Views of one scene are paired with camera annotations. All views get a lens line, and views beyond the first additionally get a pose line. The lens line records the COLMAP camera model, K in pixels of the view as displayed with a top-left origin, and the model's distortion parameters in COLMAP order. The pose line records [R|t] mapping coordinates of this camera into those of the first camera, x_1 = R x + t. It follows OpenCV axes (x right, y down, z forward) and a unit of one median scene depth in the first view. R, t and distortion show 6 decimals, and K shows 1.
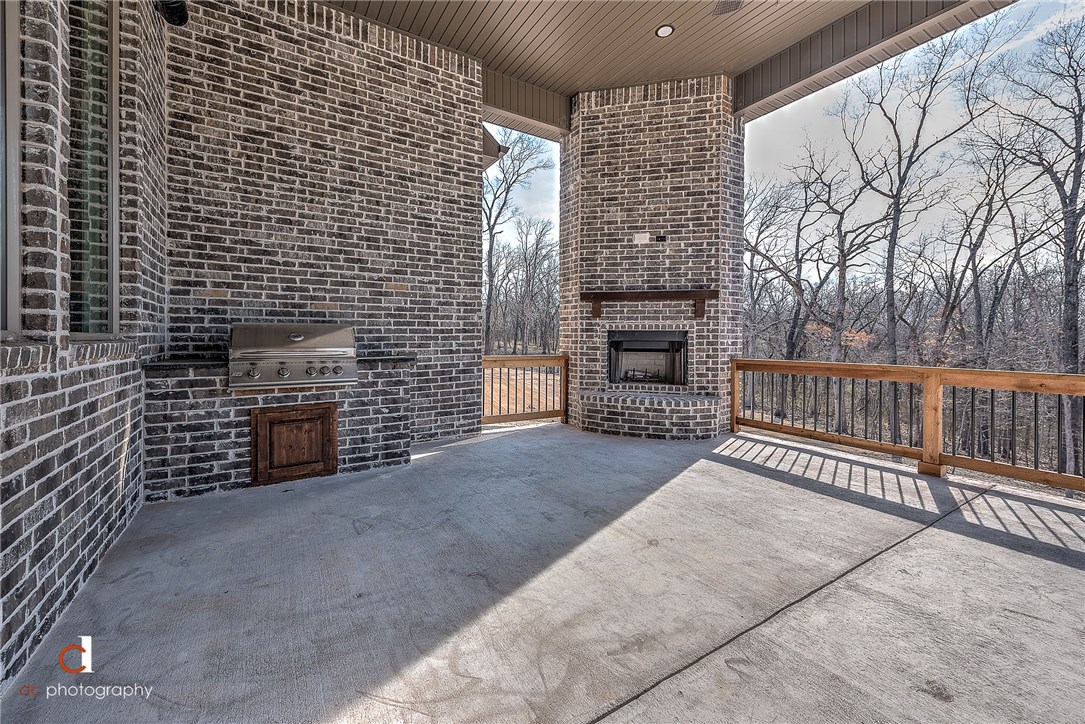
lens RADIAL K [[427.4, 0, 527.8], [0, 427.4, 338.3], [0, 0, 1]] dist [0.006995, -0.001188]
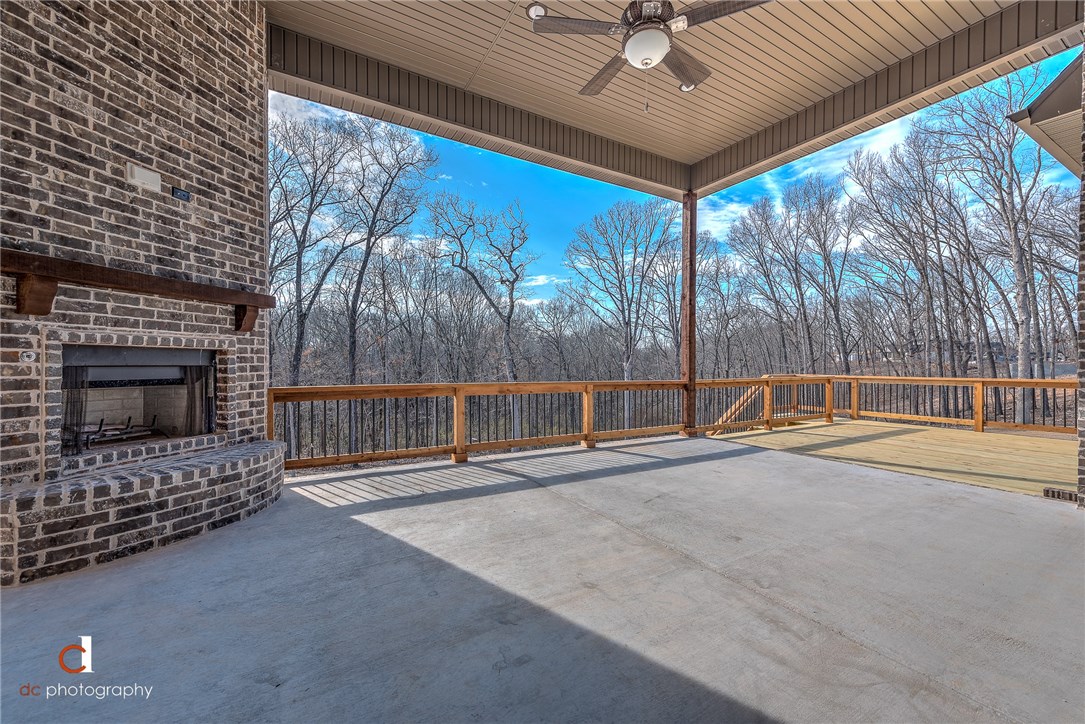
lens RADIAL K [[427.4, 0, 544.6], [0, 427.4, 363.5], [0, 0, 1]] dist [0.006995, -0.001188]
pose [[0.017476, -0.005407, 0.999833, -0.282375], [-0.004031, 0.999977, 0.005478, -0.002356], [-0.999839, -0.004126, 0.017453, 0.487834]]
